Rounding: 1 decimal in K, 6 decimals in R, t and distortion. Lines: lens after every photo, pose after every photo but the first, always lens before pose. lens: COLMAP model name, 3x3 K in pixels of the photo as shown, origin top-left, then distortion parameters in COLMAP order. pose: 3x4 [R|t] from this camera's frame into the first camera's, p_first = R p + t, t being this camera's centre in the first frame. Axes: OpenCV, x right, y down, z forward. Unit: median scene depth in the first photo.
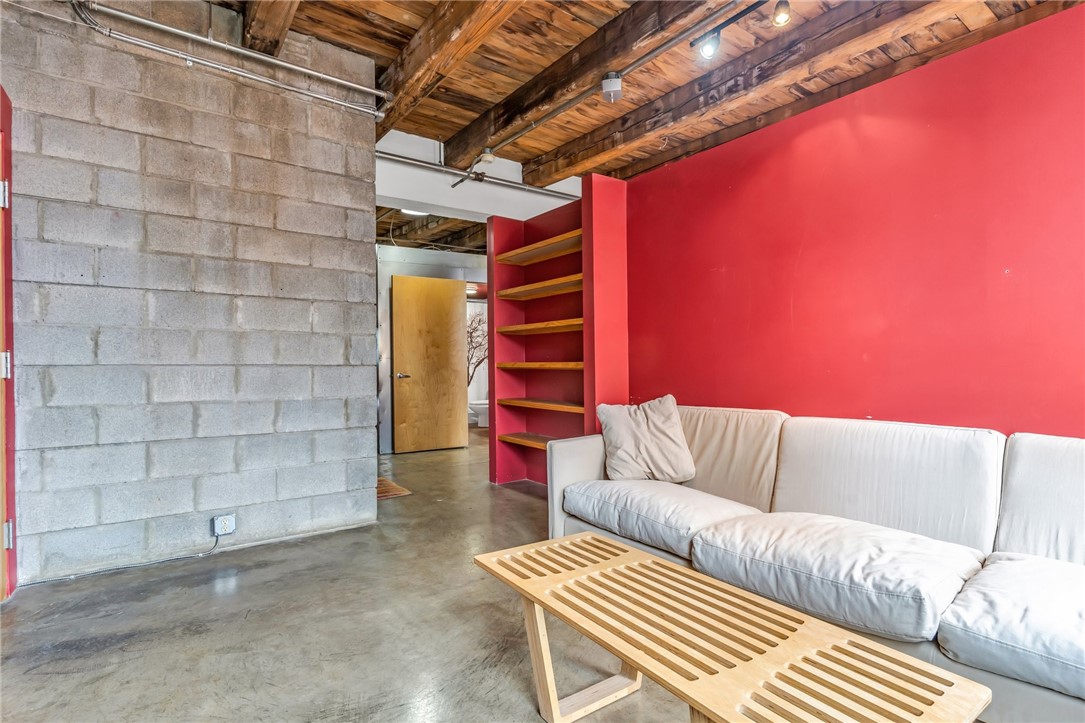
lens RADIAL K [[514.0, 0, 542.5], [0, 514.0, 361.5], [0, 0, 1]] dist [0.001940, 0.000018]
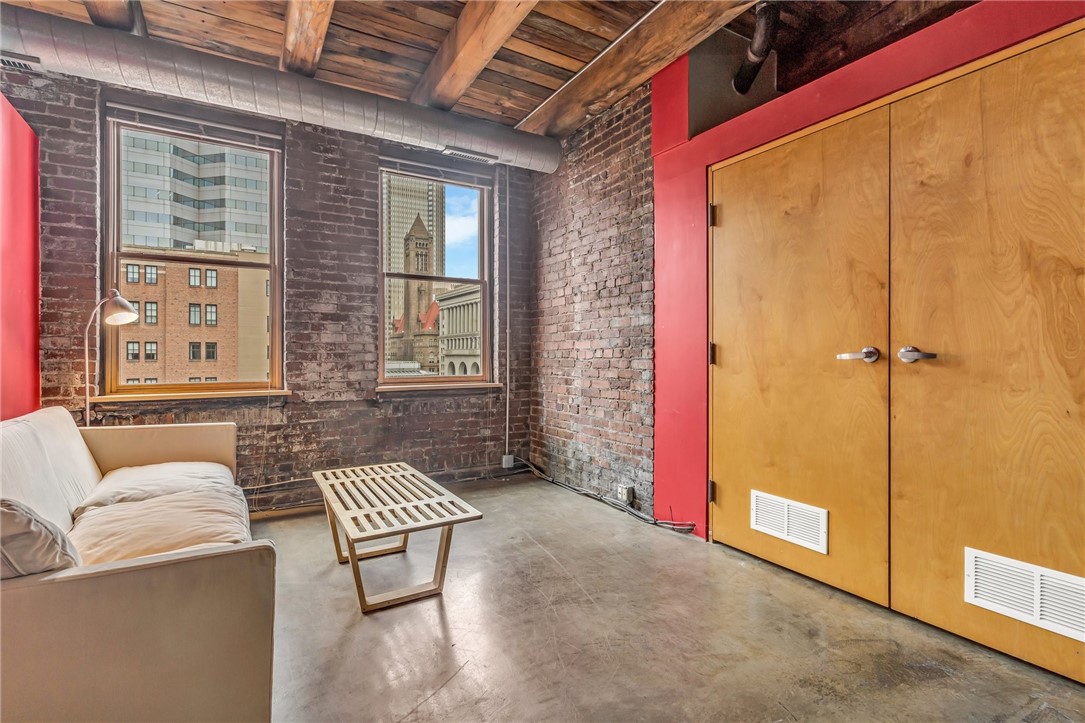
lens RADIAL K [[514.0, 0, 542.5], [0, 514.0, 361.5], [0, 0, 1]] dist [0.001940, 0.000018]
pose [[-0.995204, 0.009372, 0.097371, -0.366010], [0.010421, 0.999893, 0.010268, 0.004491], [-0.097264, 0.011233, -0.995195, 2.020369]]
